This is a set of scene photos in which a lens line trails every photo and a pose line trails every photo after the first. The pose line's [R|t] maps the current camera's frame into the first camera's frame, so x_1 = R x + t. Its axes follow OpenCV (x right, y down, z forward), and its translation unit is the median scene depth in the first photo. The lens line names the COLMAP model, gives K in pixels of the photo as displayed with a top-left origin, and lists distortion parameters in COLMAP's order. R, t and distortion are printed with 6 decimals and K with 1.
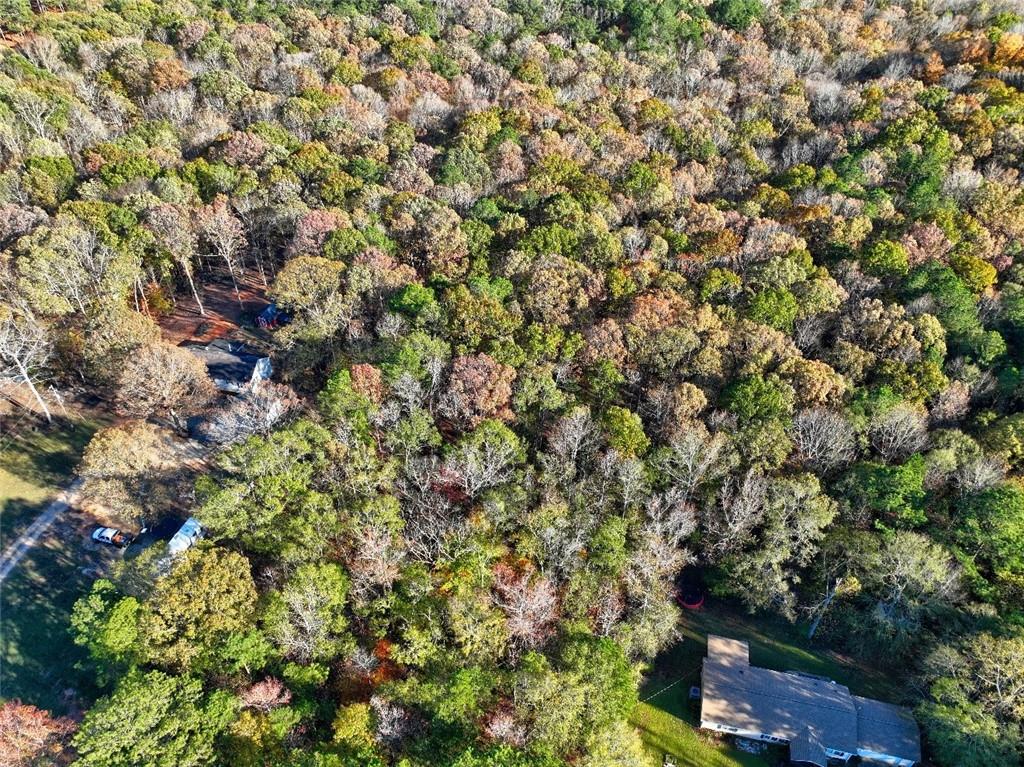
lens RADIAL K [[724.3, 0, 508.9], [0, 724.3, 384.8], [0, 0, 1]] dist [0.001012, 0.015215]
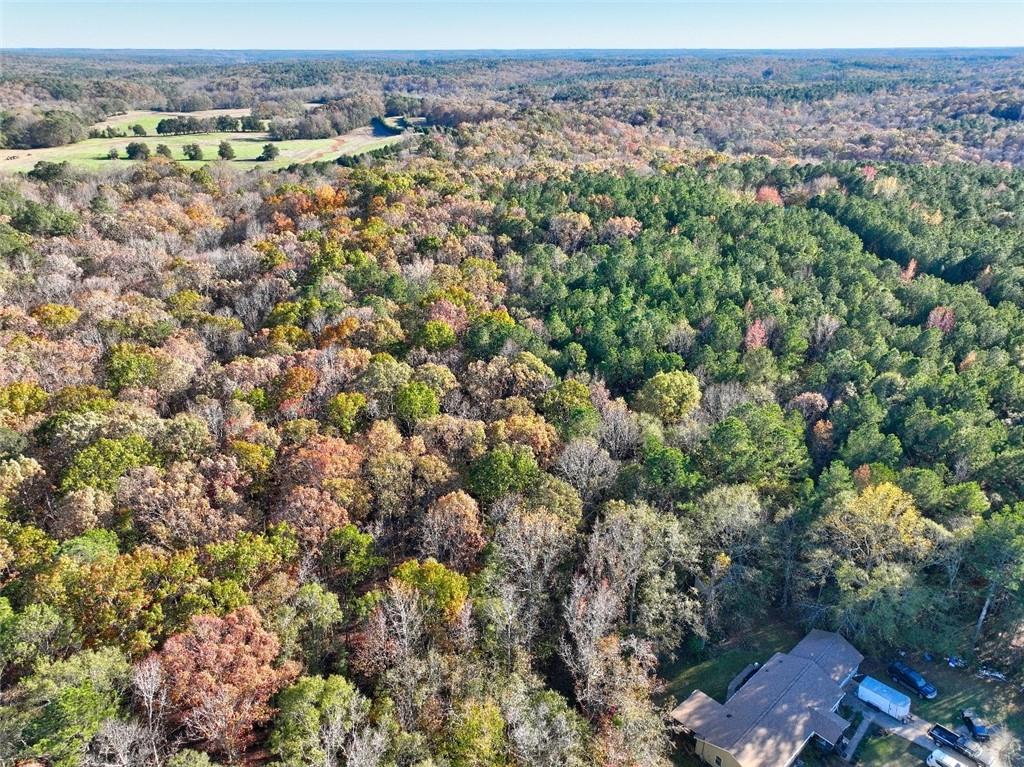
lens RADIAL K [[724.3, 0, 508.9], [0, 724.3, 384.8], [0, 0, 1]] dist [0.001012, 0.015215]
pose [[0.564612, -0.348854, 0.748007, -0.245019], [0.539216, 0.842046, -0.014301, -0.048677], [-0.624867, 0.411412, 0.663537, 0.303670]]
